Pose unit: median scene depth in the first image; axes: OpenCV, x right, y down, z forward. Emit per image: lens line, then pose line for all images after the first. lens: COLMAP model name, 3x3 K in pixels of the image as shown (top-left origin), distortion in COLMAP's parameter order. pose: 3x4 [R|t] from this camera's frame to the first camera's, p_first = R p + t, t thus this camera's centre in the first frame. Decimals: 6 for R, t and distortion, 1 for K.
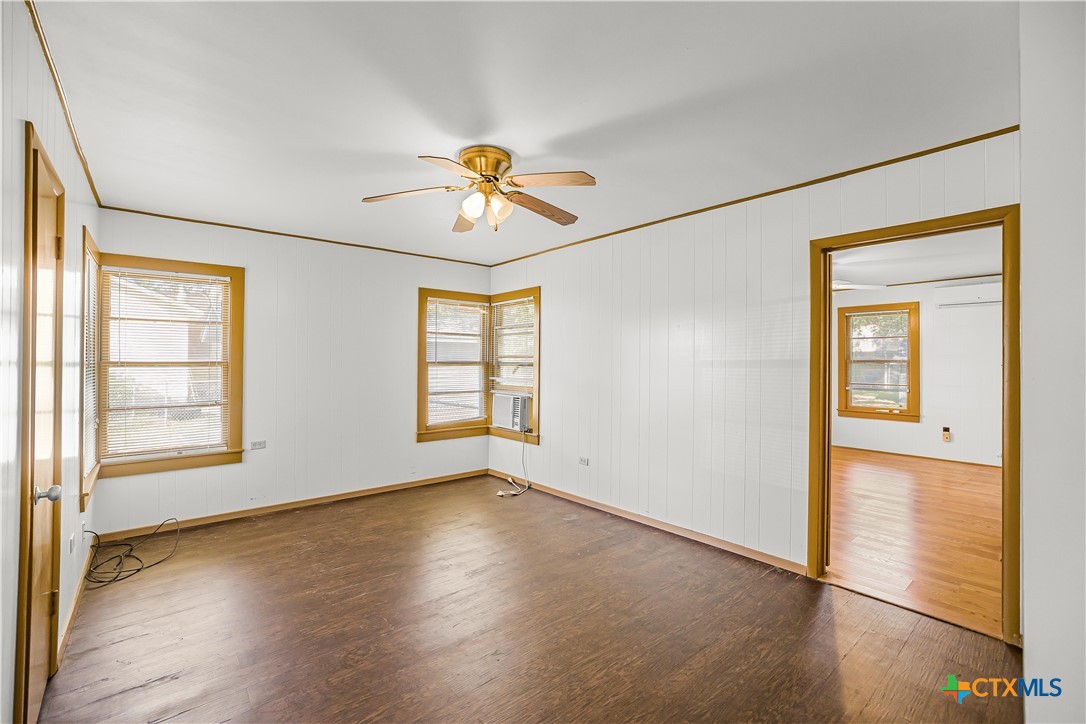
lens RADIAL K [[472.1, 0, 543.0], [0, 472.1, 362.0], [0, 0, 1]] dist [-0.077623, 0.030835]
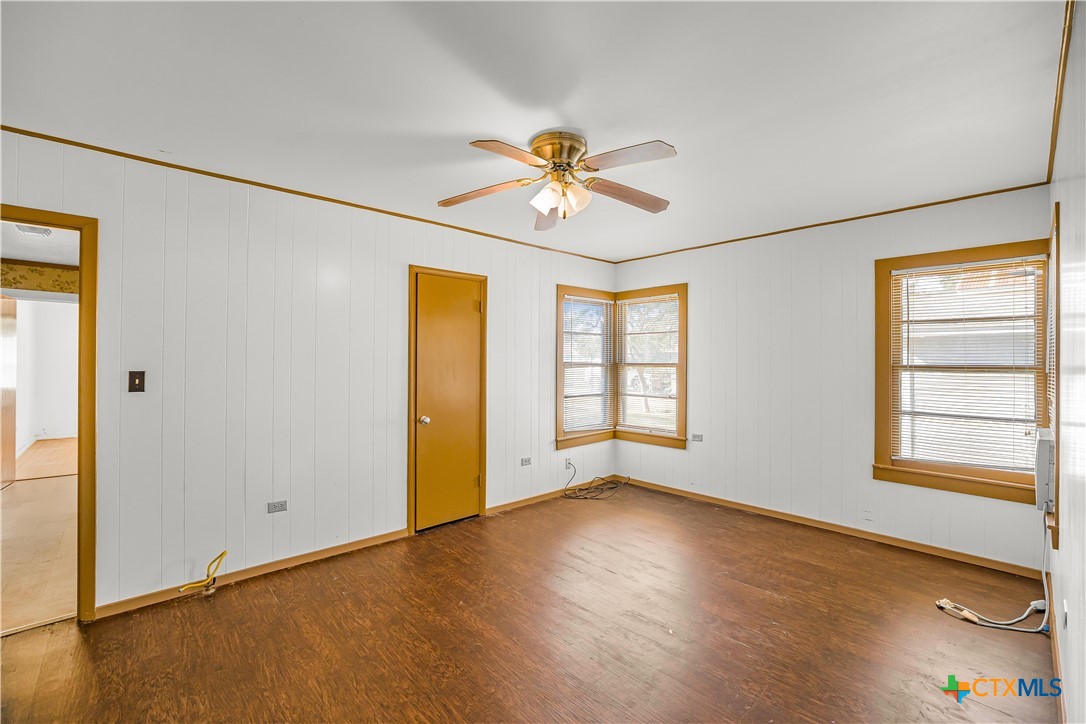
lens RADIAL K [[472.1, 0, 543.0], [0, 472.1, 362.0], [0, 0, 1]] dist [-0.077623, 0.030835]
pose [[0.011601, 0.010405, -0.999879, 0.516427], [0.002641, 0.999942, 0.010437, -0.016963], [0.999929, -0.002761, 0.011572, 0.611927]]
